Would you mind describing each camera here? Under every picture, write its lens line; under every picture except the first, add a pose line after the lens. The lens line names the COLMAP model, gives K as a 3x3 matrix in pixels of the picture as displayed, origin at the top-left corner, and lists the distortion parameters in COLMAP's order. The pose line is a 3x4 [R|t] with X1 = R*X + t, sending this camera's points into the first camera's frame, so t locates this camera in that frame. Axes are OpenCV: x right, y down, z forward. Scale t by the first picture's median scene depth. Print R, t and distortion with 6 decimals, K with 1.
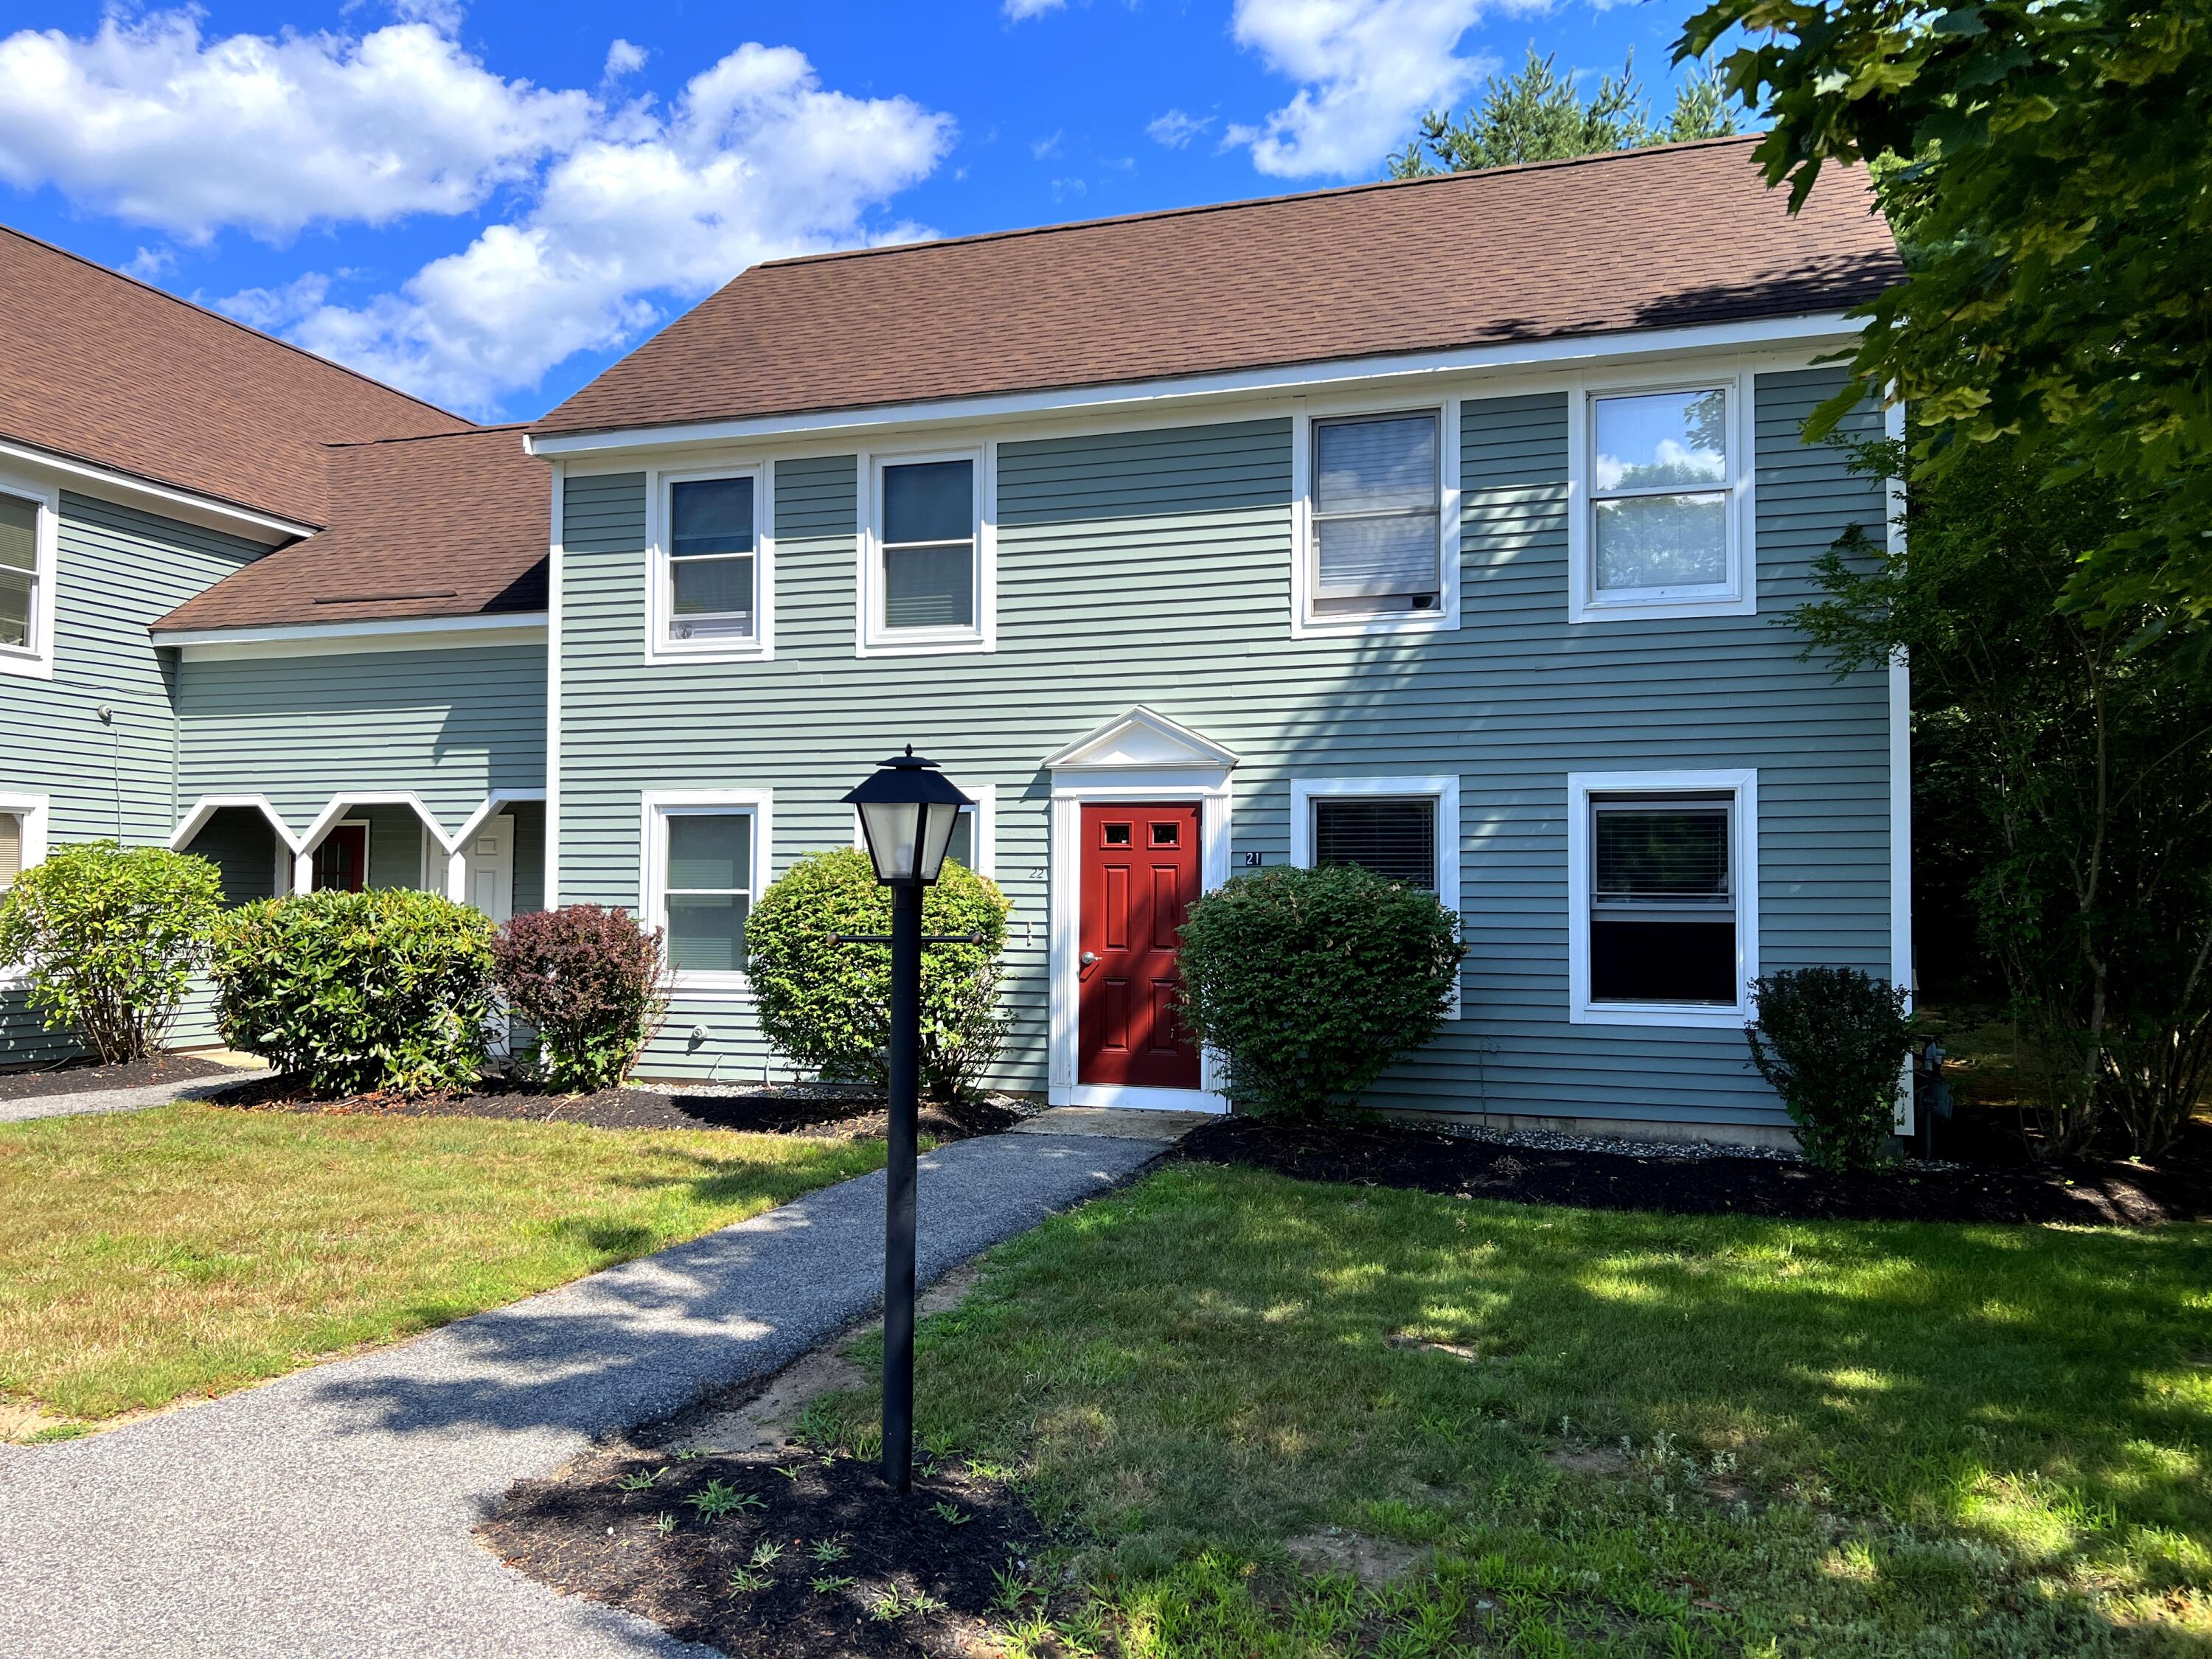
lens RADIAL K [[1657.5, 0, 1114.3], [0, 1657.5, 845.6], [0, 0, 1]] dist [0.128321, -0.207067]
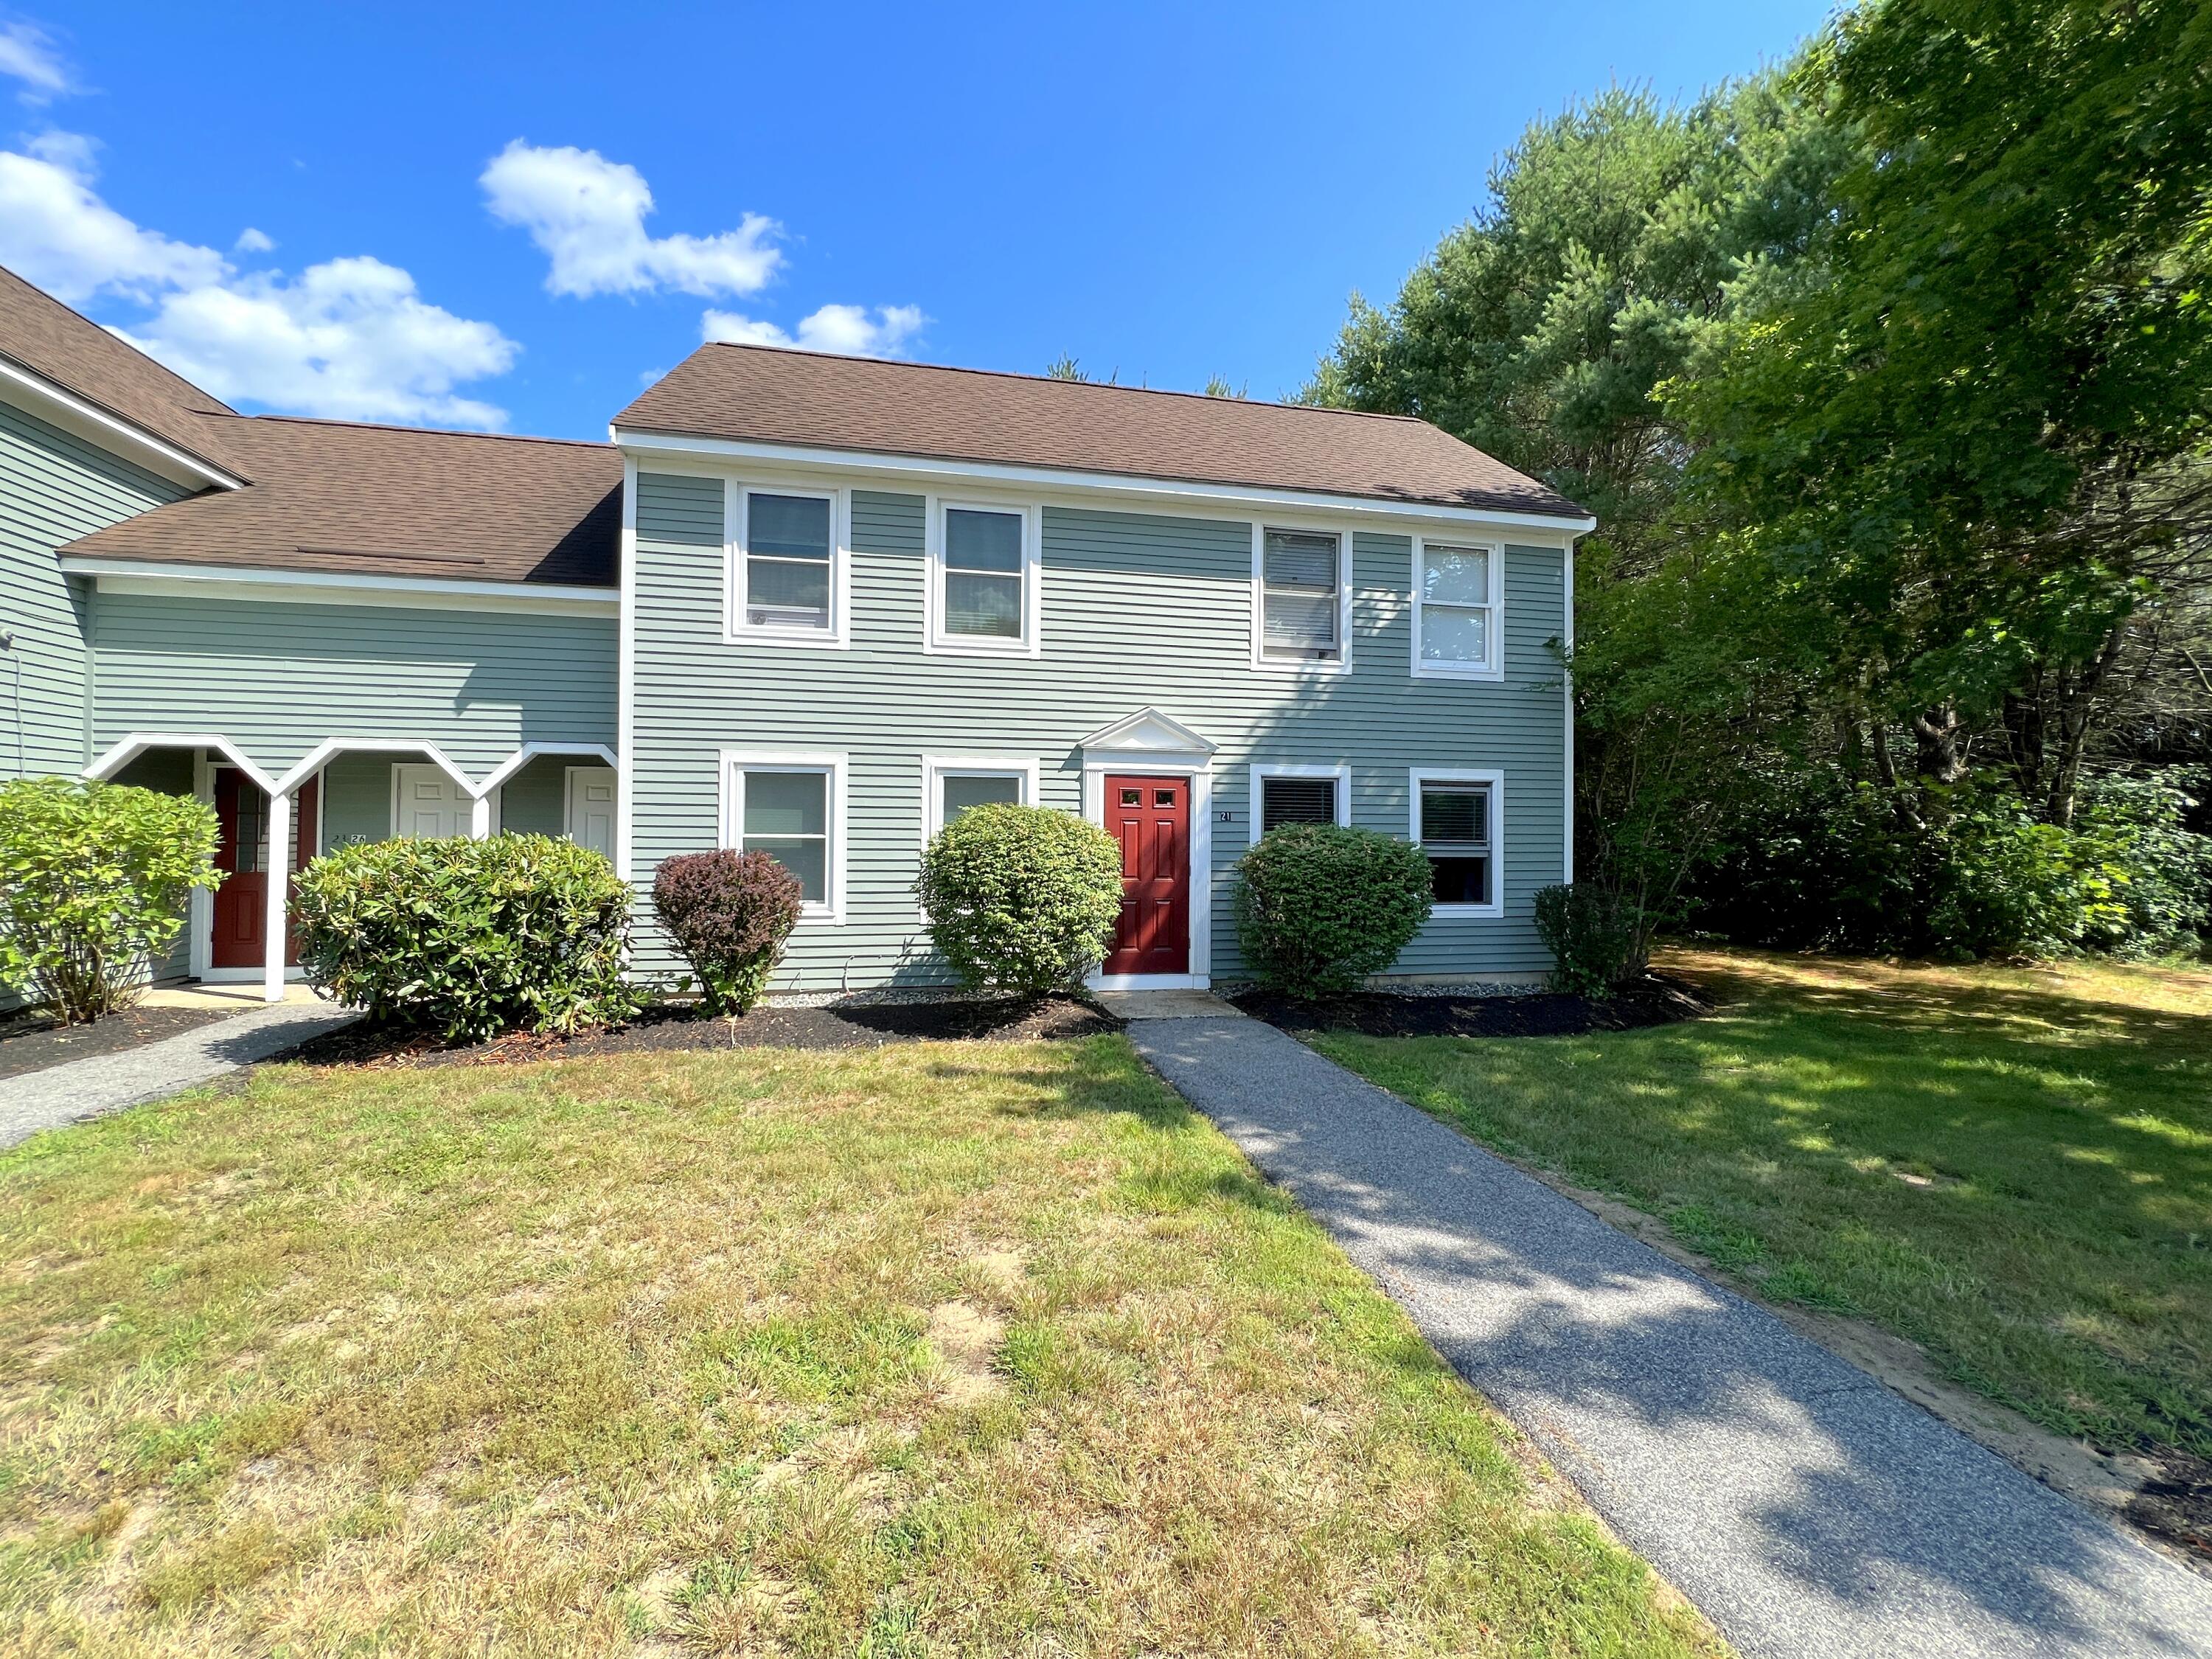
lens RADIAL K [[852.8, 0, 1106.0], [0, 852.8, 829.5], [0, 0, 1]] dist [0.003736, 0.000477]
pose [[0.874994, 0.006523, 0.484089, -0.371372], [-0.020947, 0.999483, 0.024392, 0.003274], [-0.483680, -0.031483, 0.874679, 0.376717]]
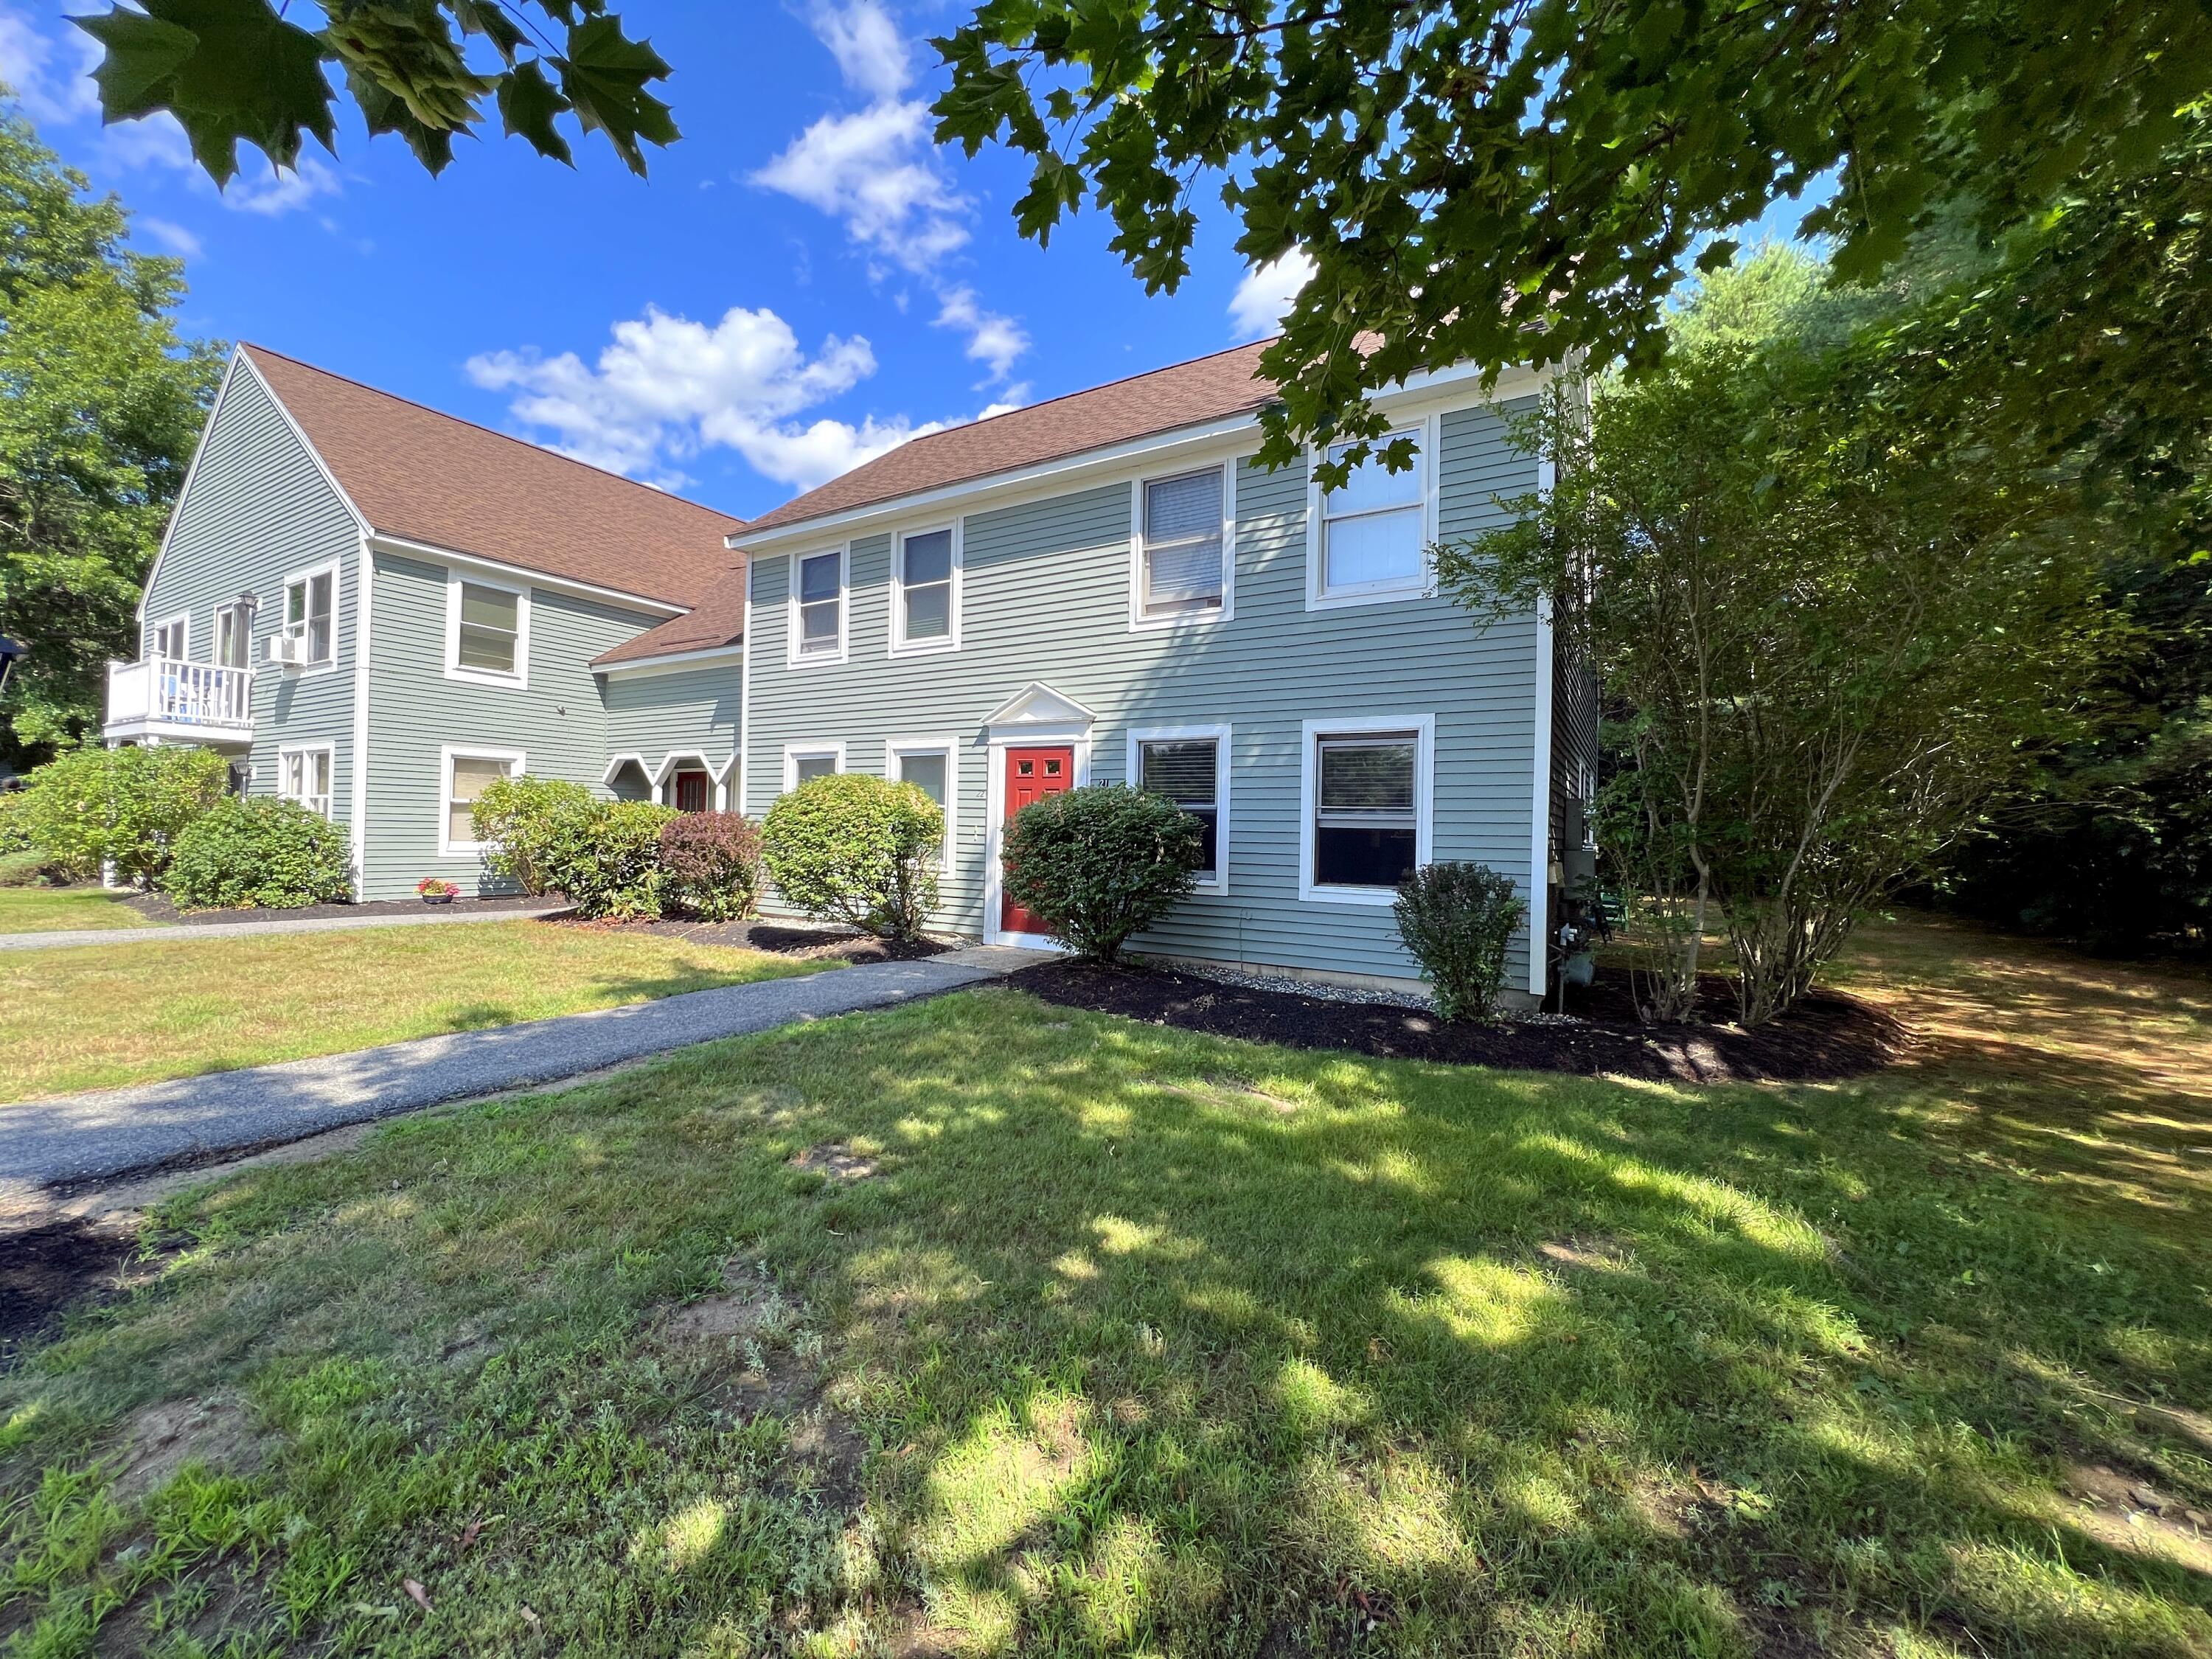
lens RADIAL K [[888.6, 0, 1106.0], [0, 888.6, 829.5], [0, 0, 1]] dist [0.000215, 0.000160]
pose [[0.972660, 0.014654, -0.231773, 0.264153], [-0.007340, 0.999448, 0.032386, 0.022746], [0.232119, -0.029799, 0.972231, 0.227951]]
